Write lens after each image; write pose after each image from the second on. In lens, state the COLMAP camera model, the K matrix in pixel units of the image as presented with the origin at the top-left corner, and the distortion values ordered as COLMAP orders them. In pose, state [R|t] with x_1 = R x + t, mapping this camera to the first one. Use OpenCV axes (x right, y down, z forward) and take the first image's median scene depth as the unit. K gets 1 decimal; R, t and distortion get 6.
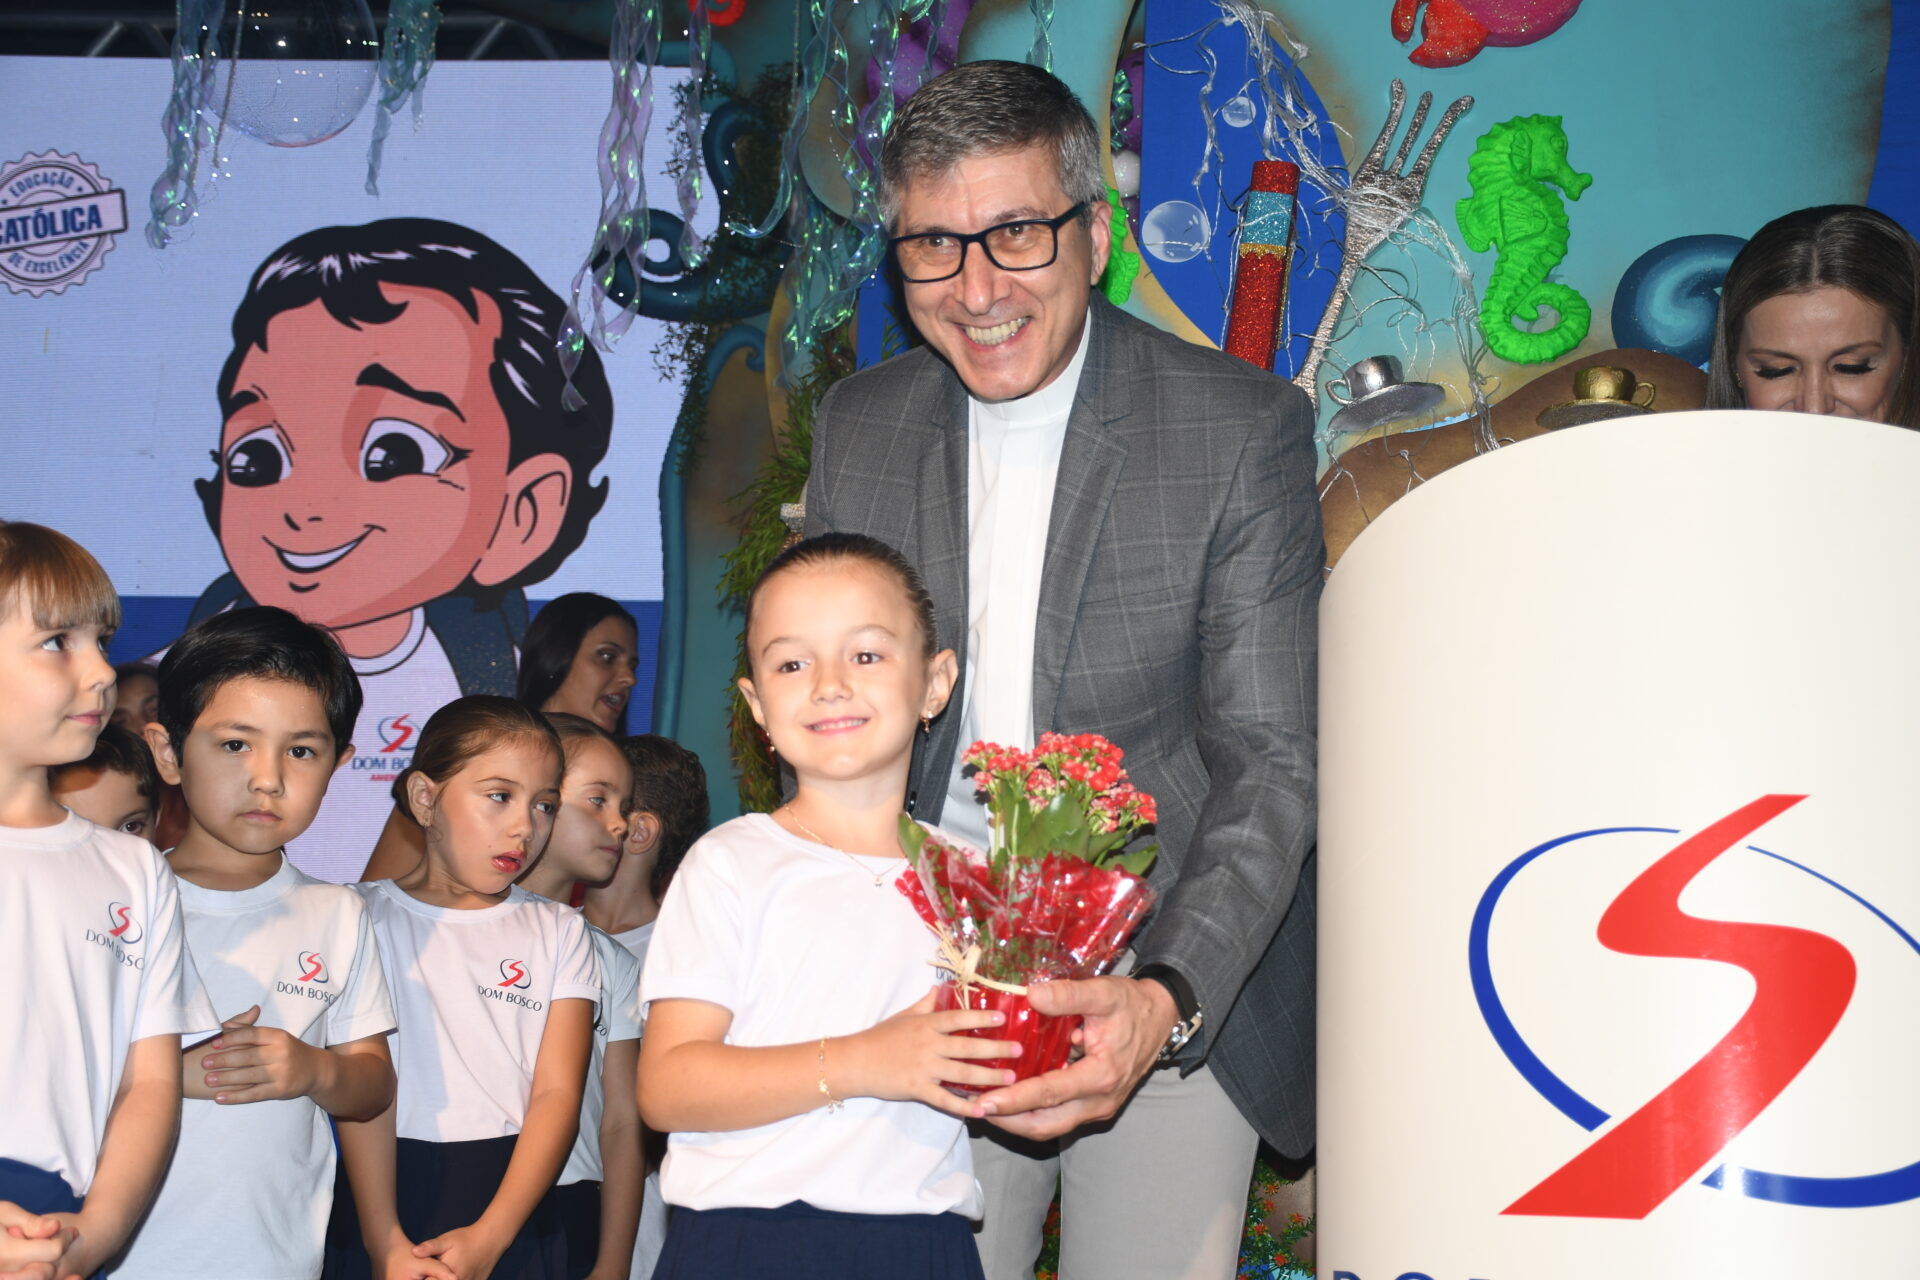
lens RADIAL K [[2646.9, 0, 964.0], [0, 2646.9, 636.8], [0, 0, 1]] dist [0.117864, 0.384950]
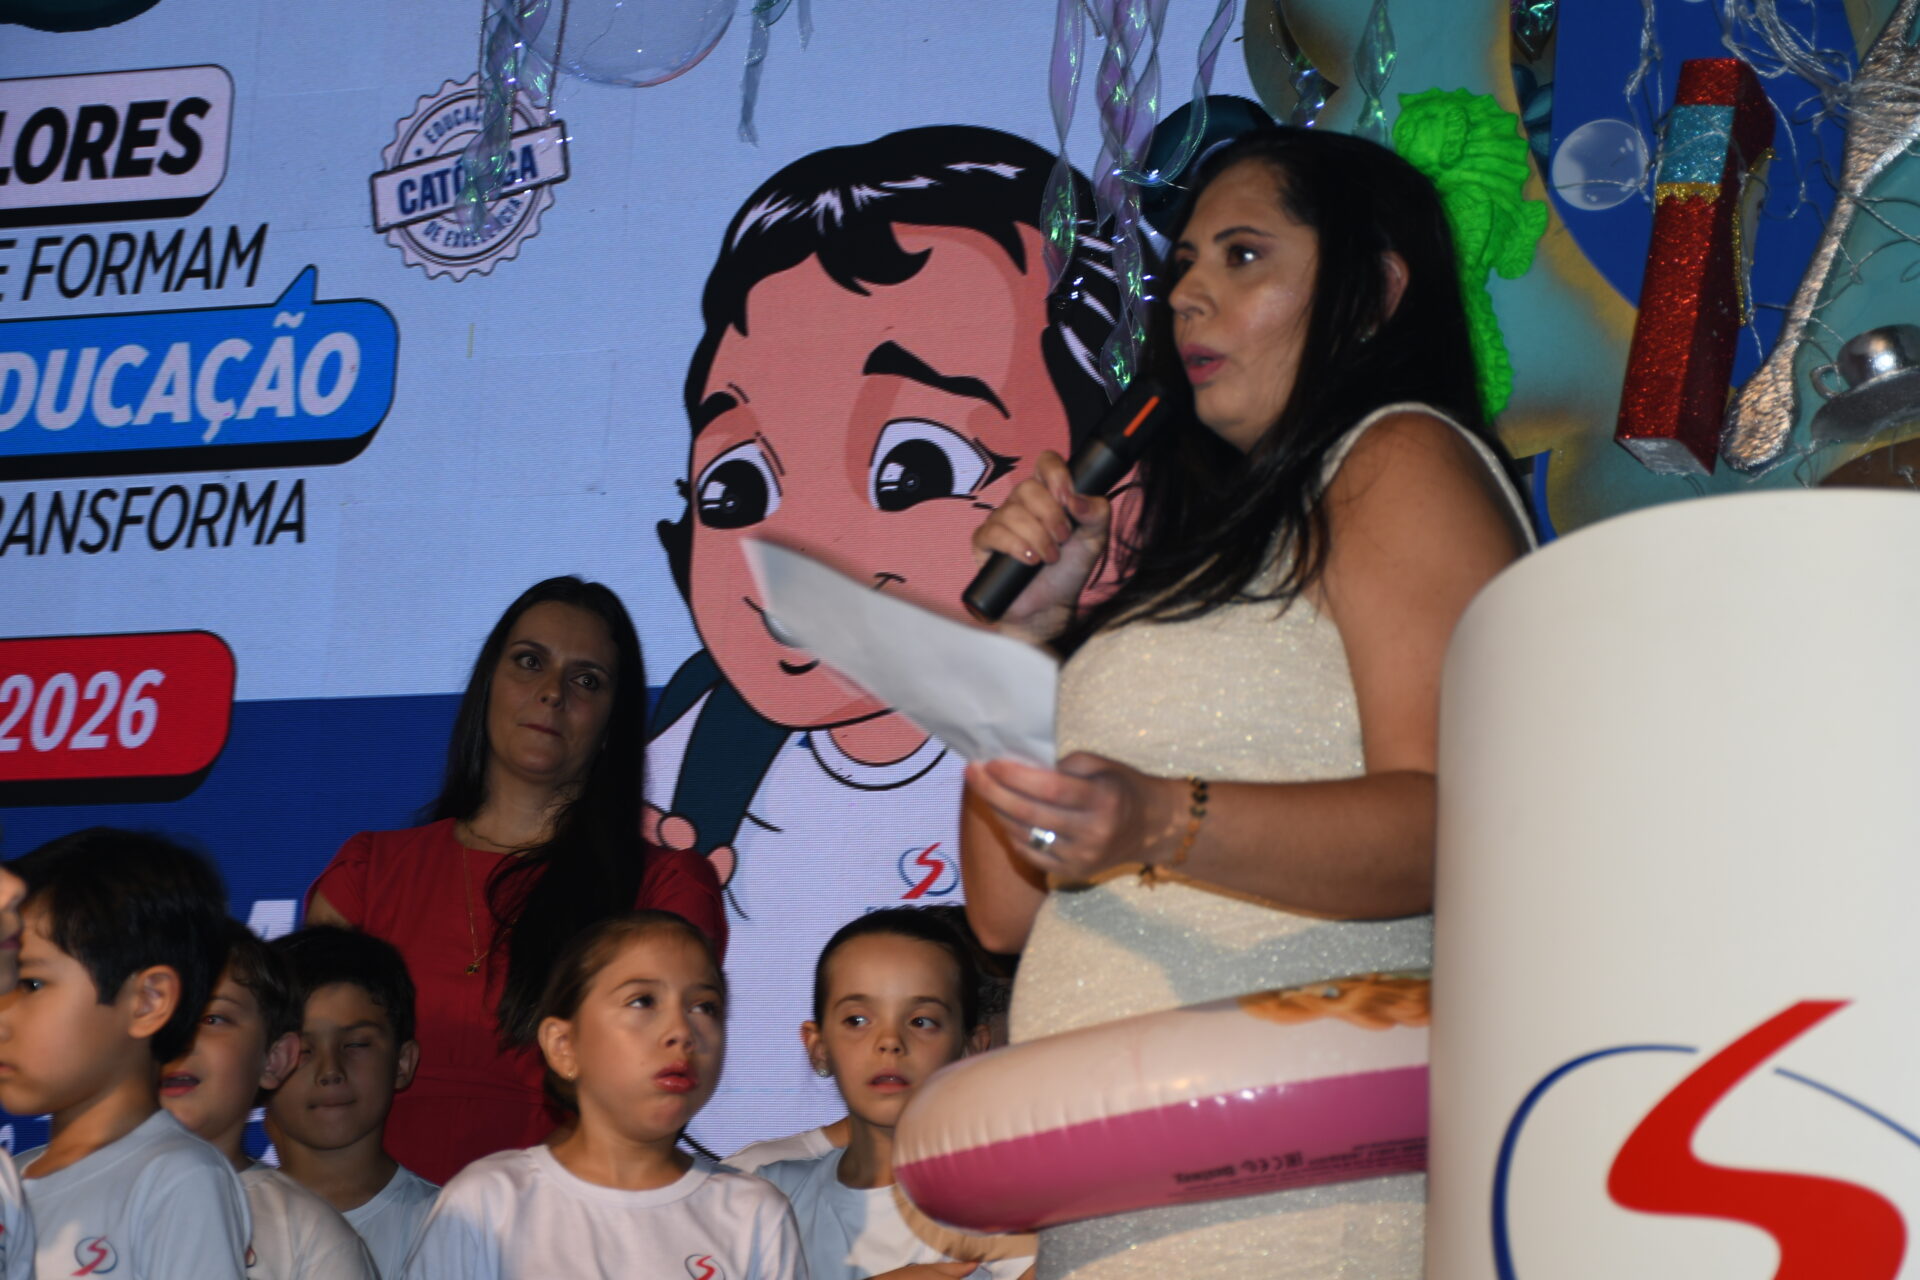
lens RADIAL K [[4401.8, 0, 960.0], [0, 4401.8, 640.0], [0, 0, 1]] dist [0.539036, 1.155838]
pose [[0.949025, -0.042478, -0.312325, 0.155820], [0.042022, 0.999083, -0.008195, -0.014076], [0.312387, -0.005347, 0.949940, -0.093649]]
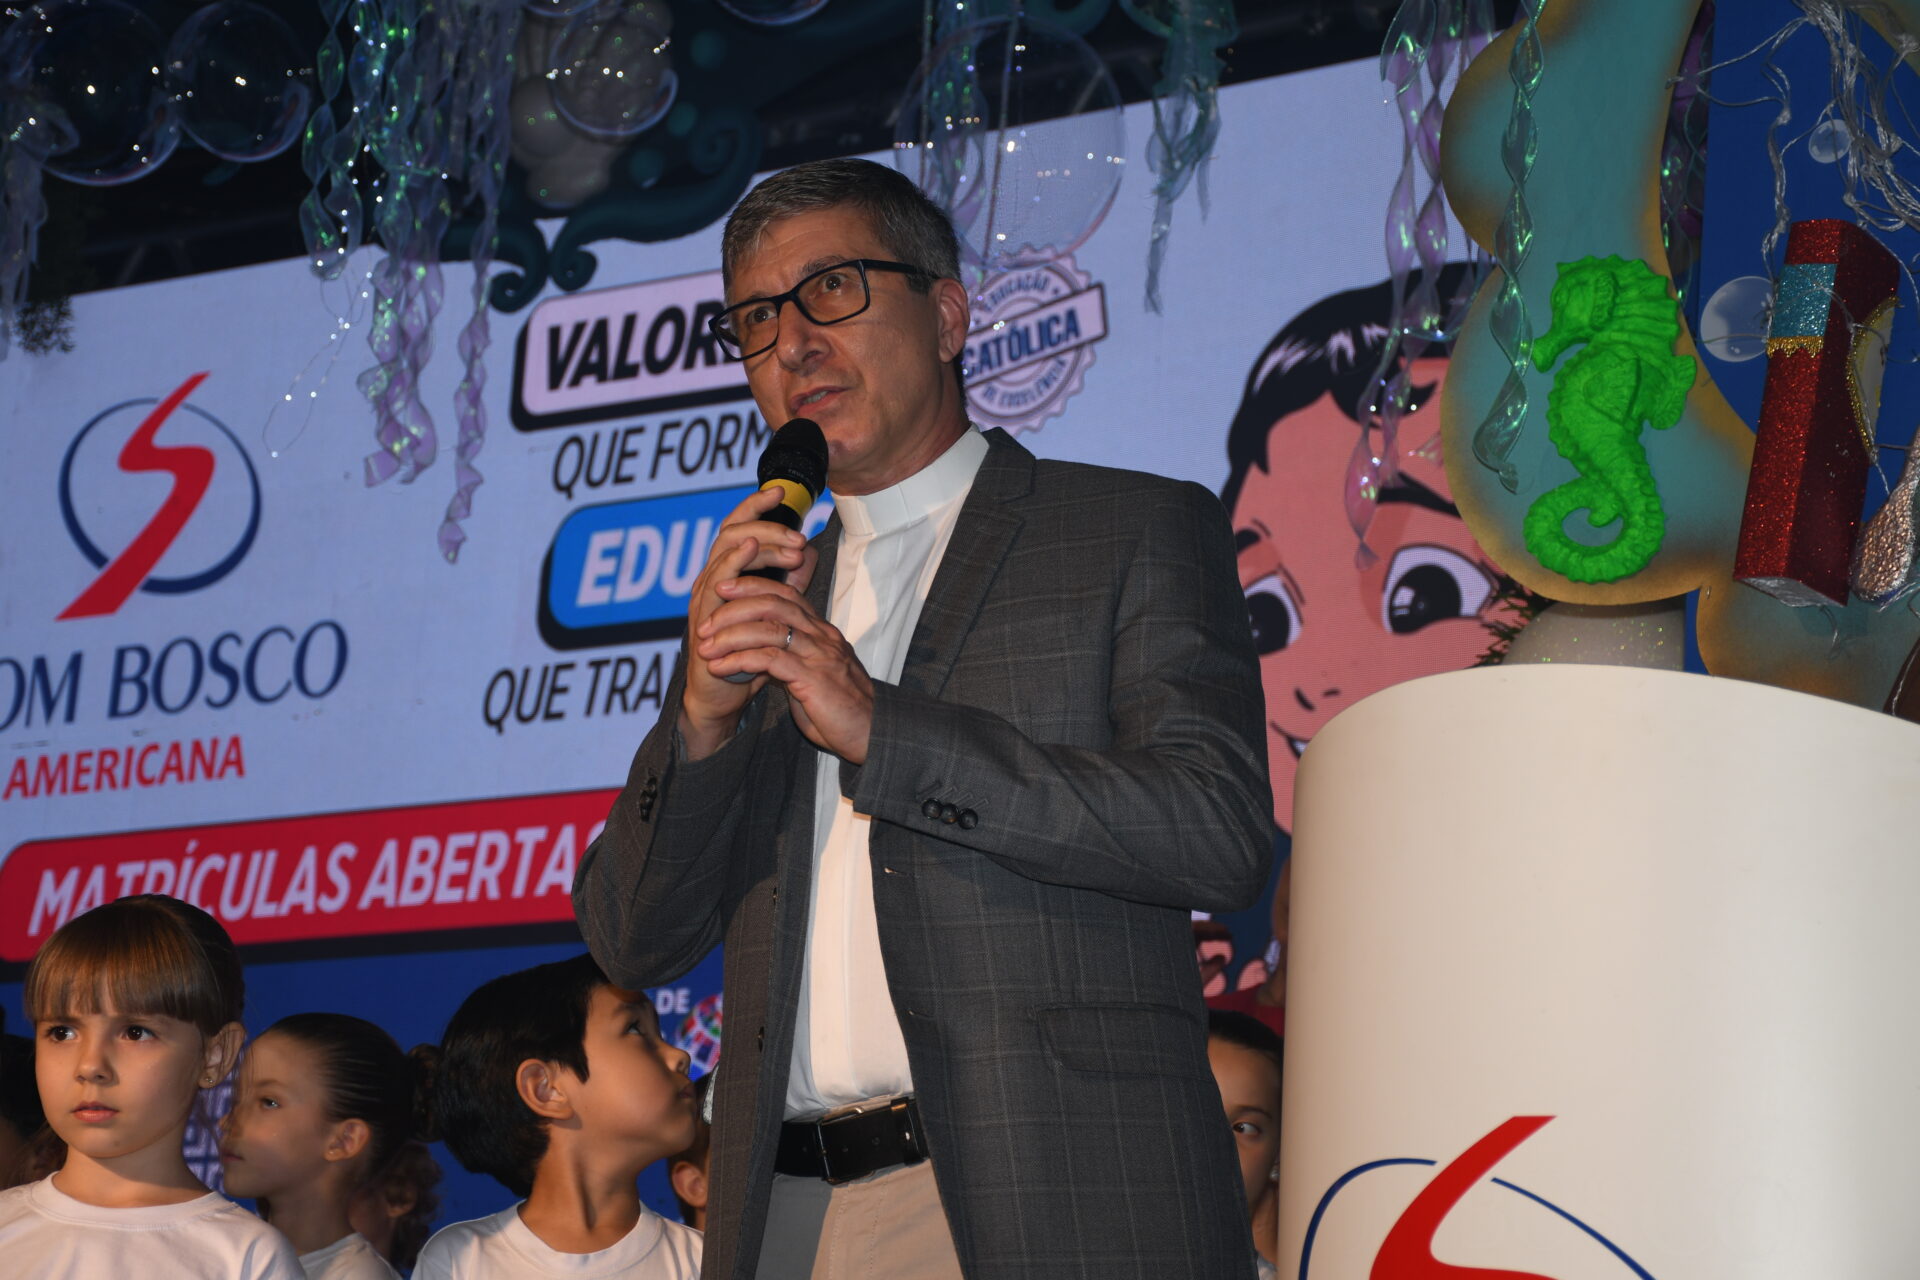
lens RADIAL K [[4401.8, 0, 960.0], [0, 4401.8, 640.0], [0, 0, 1]] dist [0.539036, 1.155838]
pose [[0.858111, -0.090924, -0.505350, 0.286367], [0.080944, 0.995845, -0.041728, -0.015757], [0.507045, -0.005098, 0.861905, -0.106810]]
